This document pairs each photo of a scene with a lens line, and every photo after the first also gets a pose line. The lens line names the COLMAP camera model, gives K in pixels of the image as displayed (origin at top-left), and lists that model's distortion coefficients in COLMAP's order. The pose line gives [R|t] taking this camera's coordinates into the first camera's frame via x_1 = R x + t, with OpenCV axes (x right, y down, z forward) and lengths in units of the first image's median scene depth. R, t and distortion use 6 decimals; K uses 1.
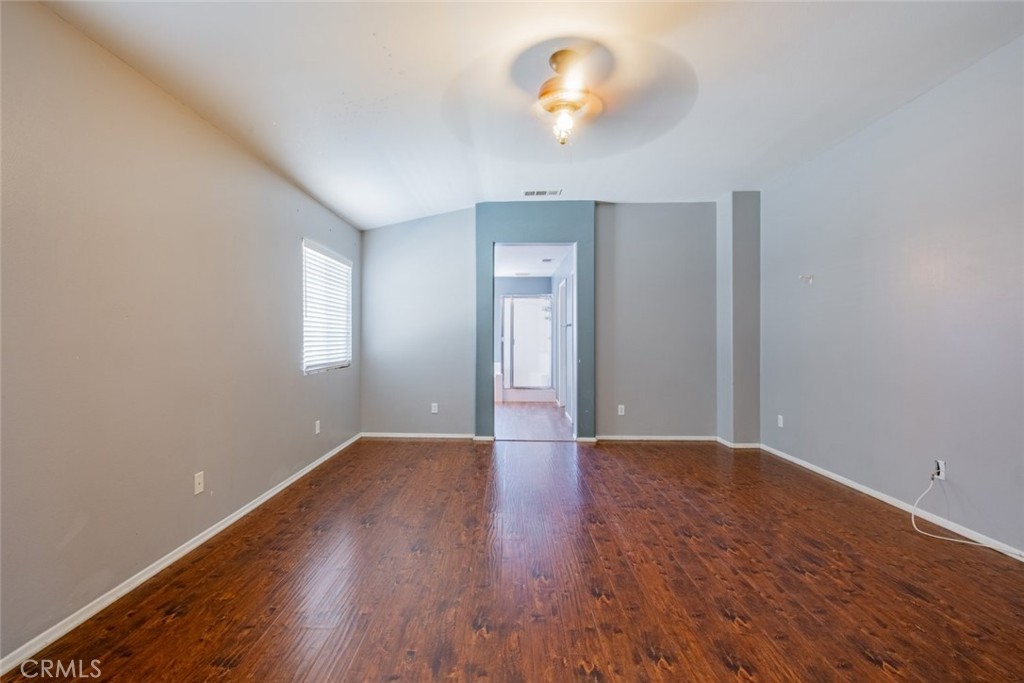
lens RADIAL K [[453.4, 0, 485.4], [0, 453.4, 337.9], [0, 0, 1]] dist [-0.002766, -0.001152]
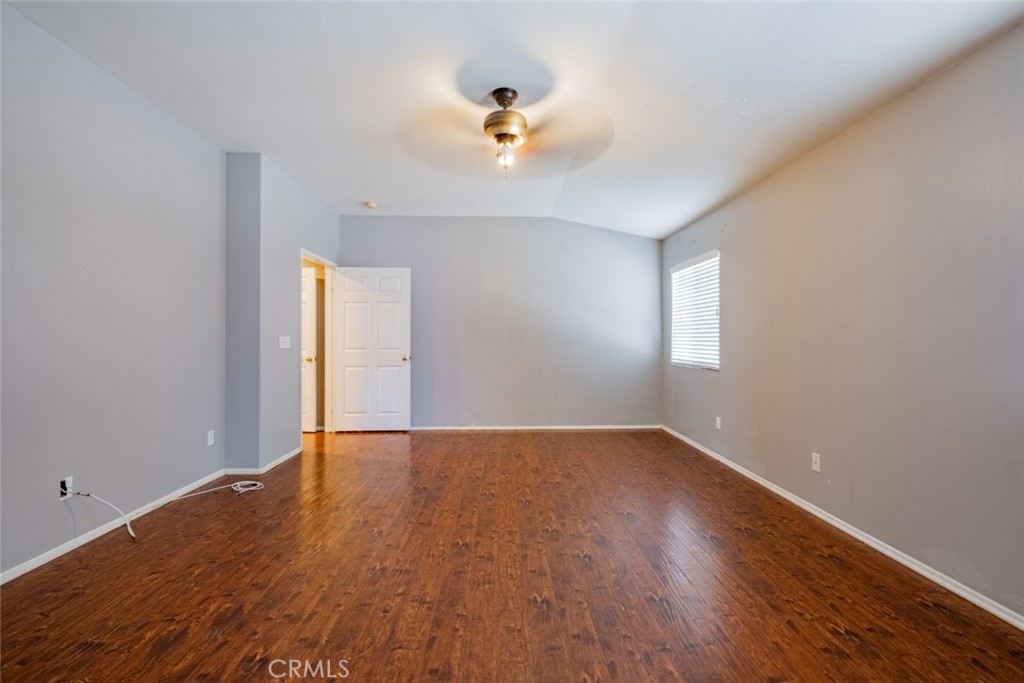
lens RADIAL K [[453.4, 0, 511.5], [0, 453.4, 337.4], [0, 0, 1]] dist [-0.002766, -0.001152]
pose [[-0.996822, -0.001920, -0.079640, 0.235385], [-0.001559, 0.999988, -0.004597, 0.004942], [0.079648, -0.004458, -0.996813, 2.033248]]
